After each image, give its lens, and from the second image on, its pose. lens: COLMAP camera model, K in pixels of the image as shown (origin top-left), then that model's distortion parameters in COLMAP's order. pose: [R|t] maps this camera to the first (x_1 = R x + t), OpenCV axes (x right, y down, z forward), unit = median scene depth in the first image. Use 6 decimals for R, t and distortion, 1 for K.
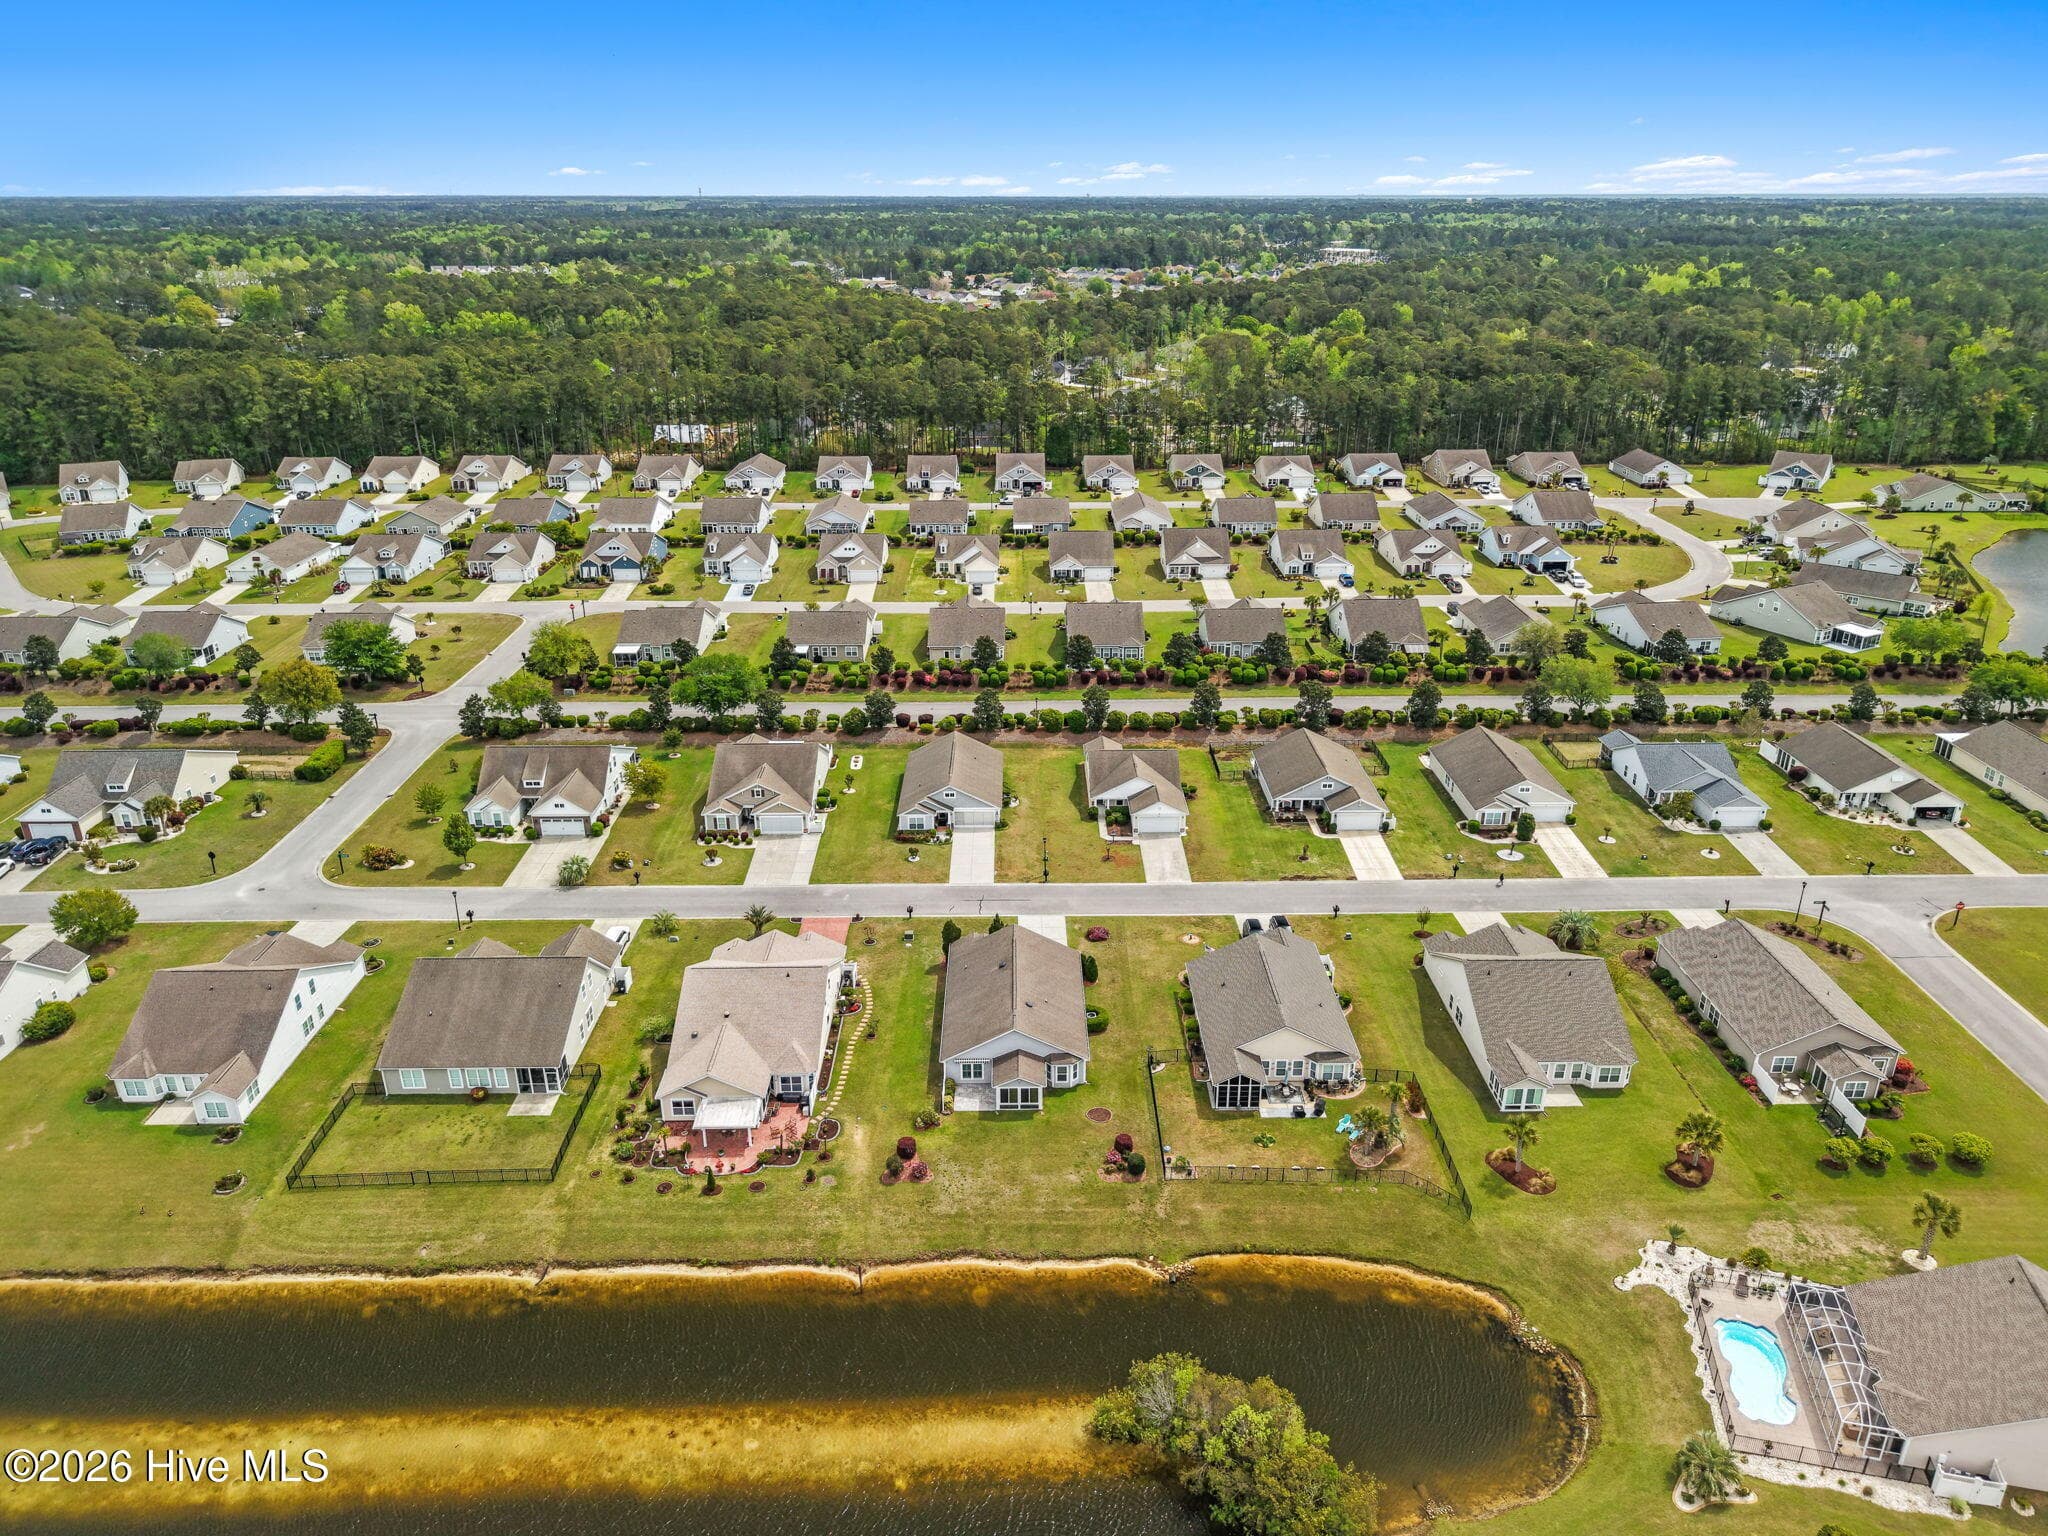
lens RADIAL K [[1362.1, 0, 1032.1], [0, 1362.1, 773.9], [0, 0, 1]] dist [0.048034, -0.063945]
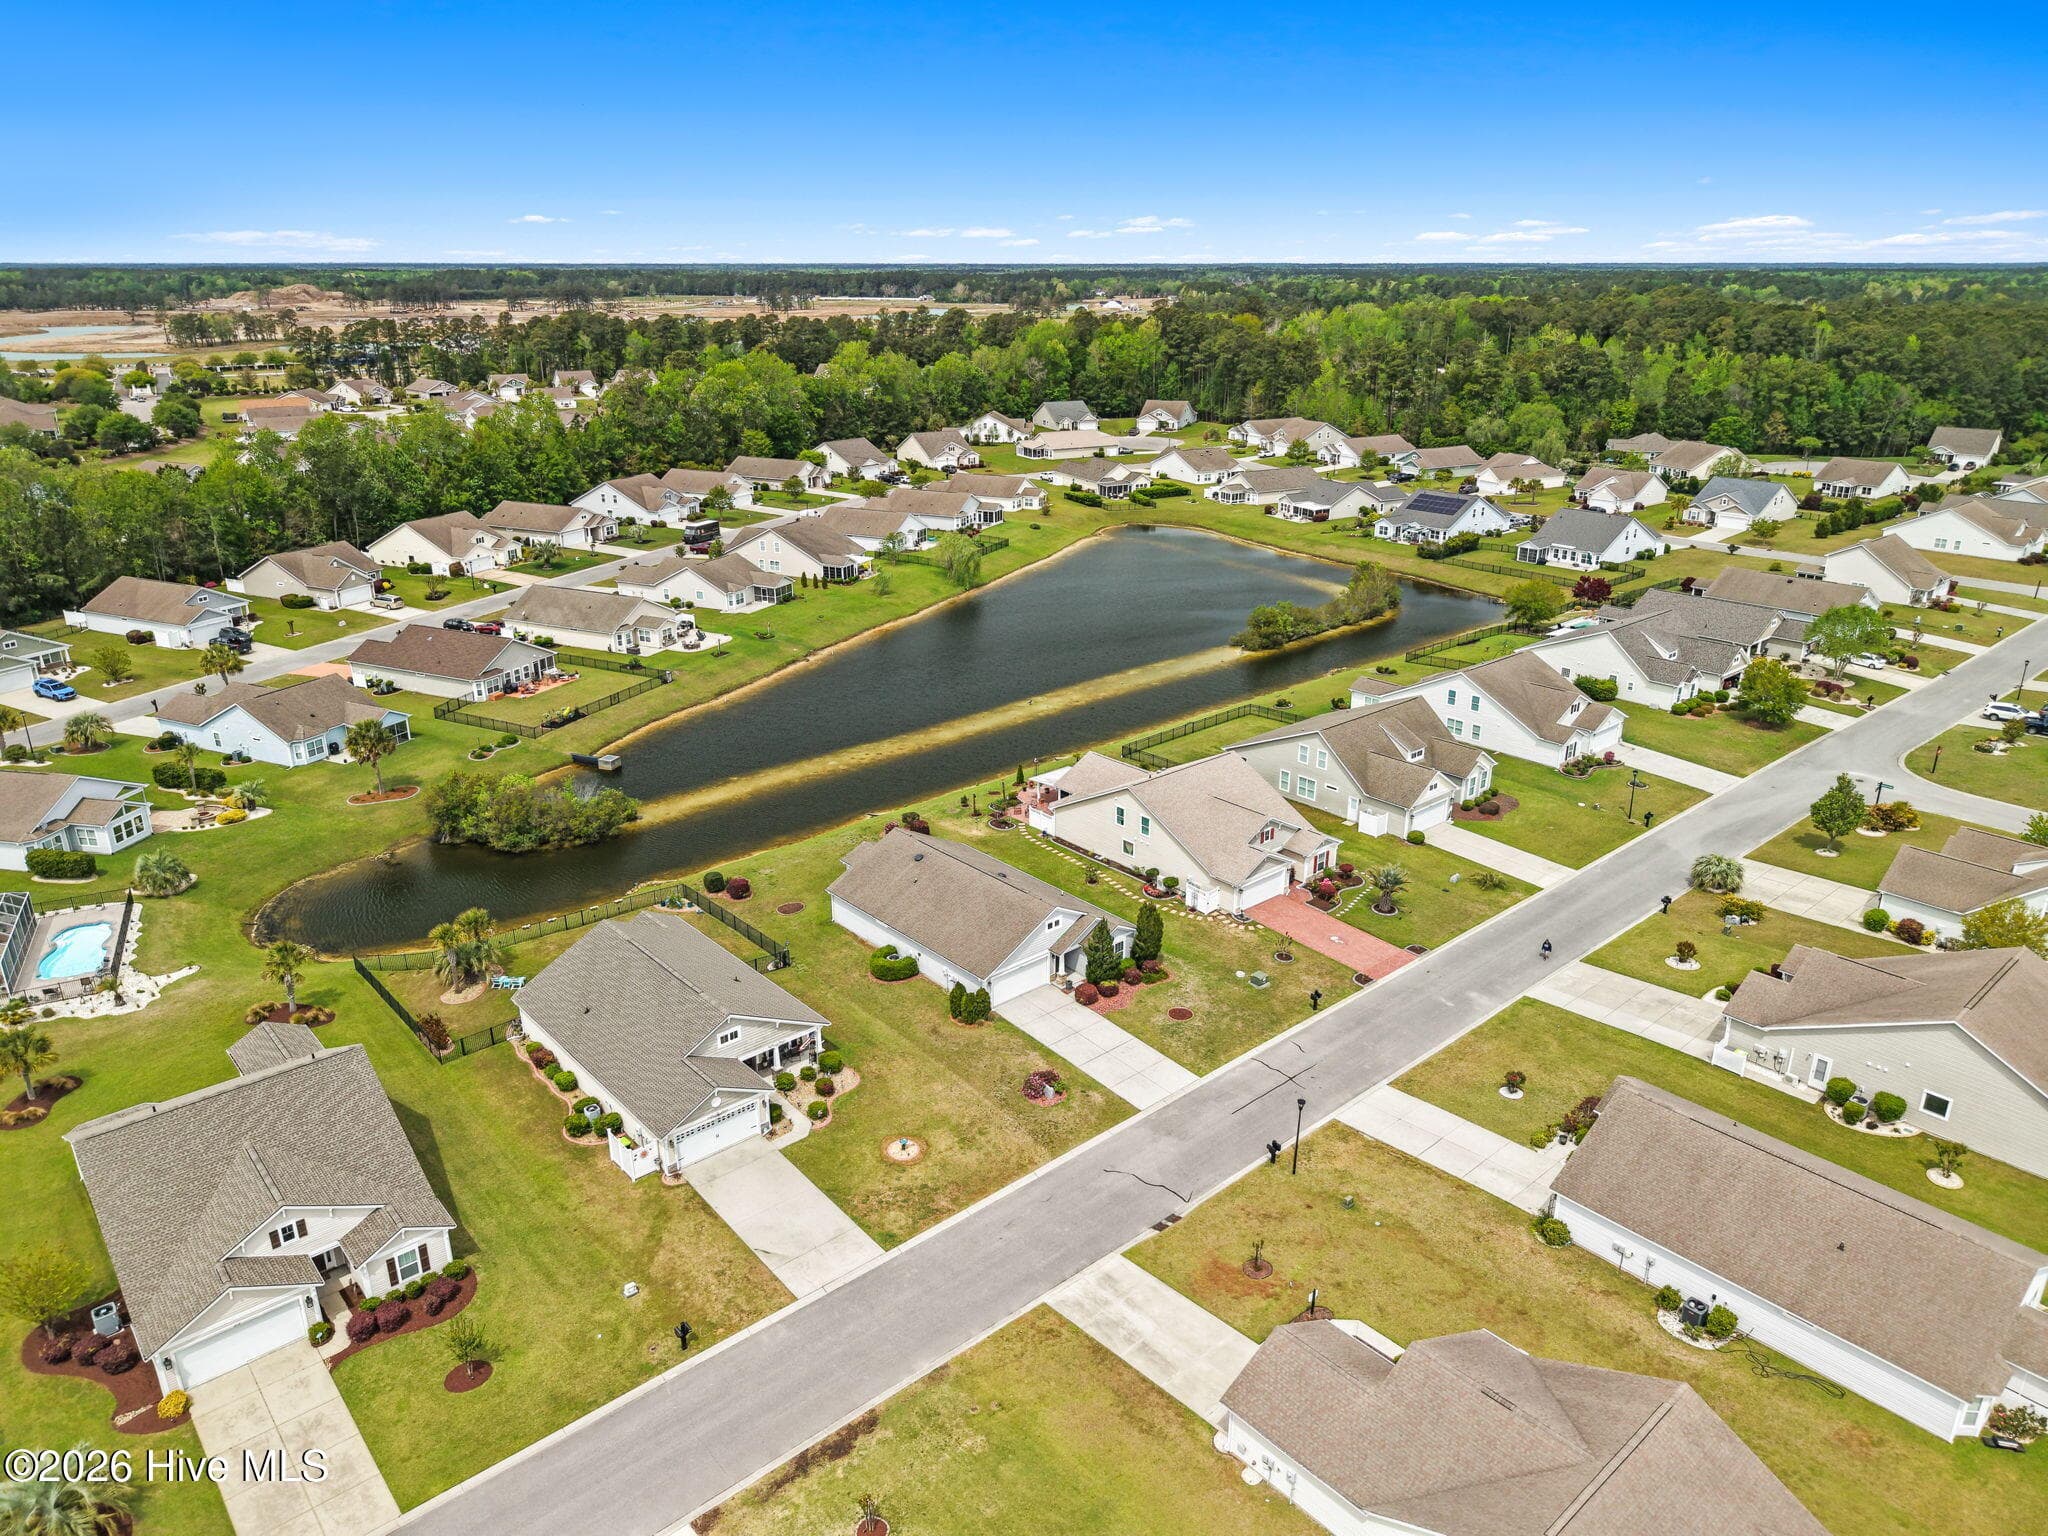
lens RADIAL K [[1362.1, 0, 1032.1], [0, 1362.1, 773.9], [0, 0, 1]] dist [0.048034, -0.063945]
pose [[-0.756553, 0.232173, -0.611329, 0.316021], [-0.252250, 0.758885, 0.600386, -0.275815], [0.603322, 0.608431, -0.515571, 1.037376]]
